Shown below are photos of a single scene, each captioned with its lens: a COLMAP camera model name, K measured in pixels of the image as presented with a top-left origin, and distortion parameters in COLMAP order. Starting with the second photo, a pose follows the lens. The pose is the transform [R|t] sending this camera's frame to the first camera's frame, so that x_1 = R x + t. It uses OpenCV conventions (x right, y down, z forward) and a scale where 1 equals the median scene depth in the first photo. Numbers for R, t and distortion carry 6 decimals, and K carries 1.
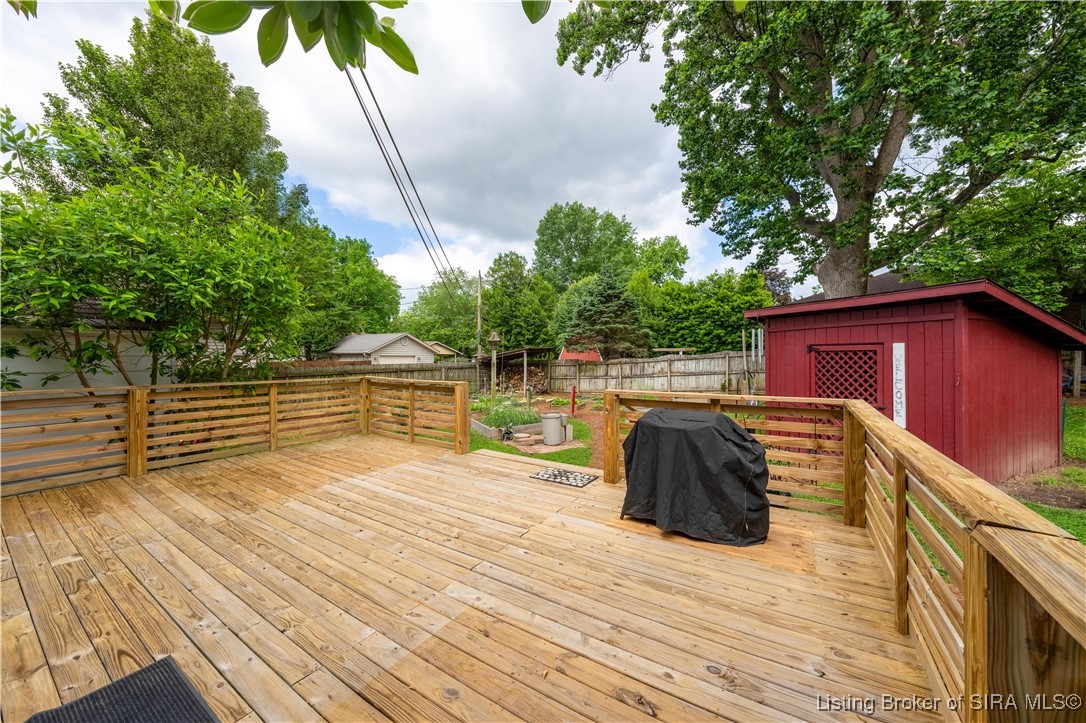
lens RADIAL K [[388.9, 0, 549.1], [0, 388.9, 361.5], [0, 0, 1]] dist [0.000118, 0.000022]
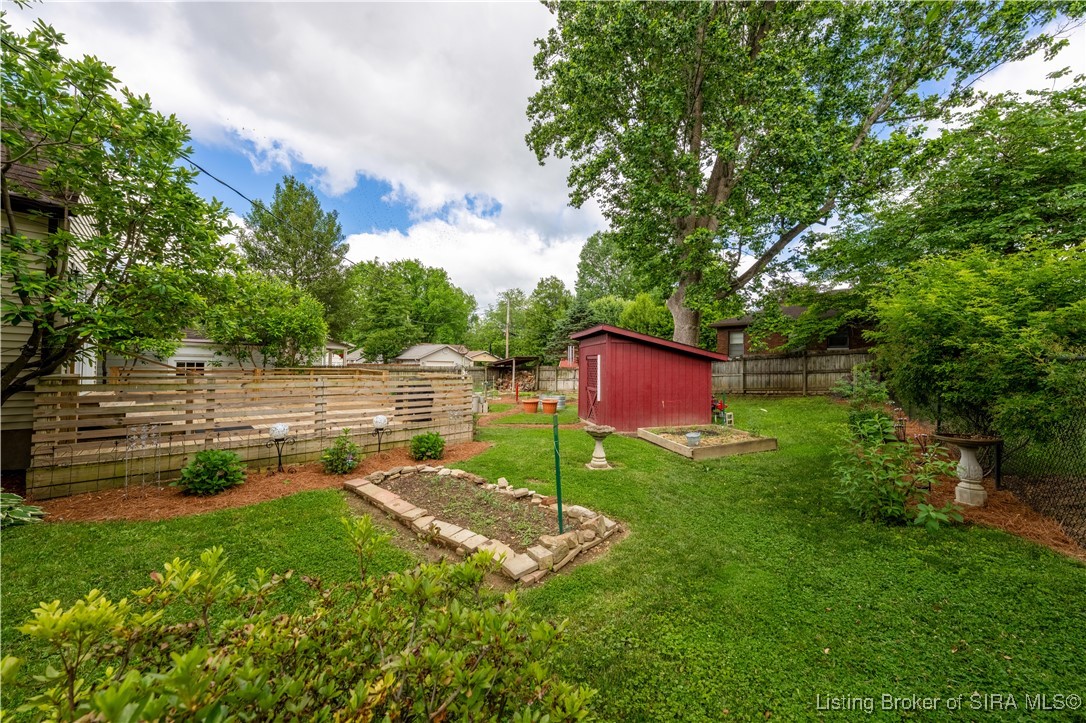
lens RADIAL K [[369.7, 0, 547.7], [0, 369.7, 357.7], [0, 0, 1]] dist [-0.000620, -0.000054]
pose [[0.977697, 0.014083, -0.209549, 0.222435], [-0.021428, 0.999232, -0.032820, 0.006466], [0.208926, 0.036579, 0.977247, -0.165550]]
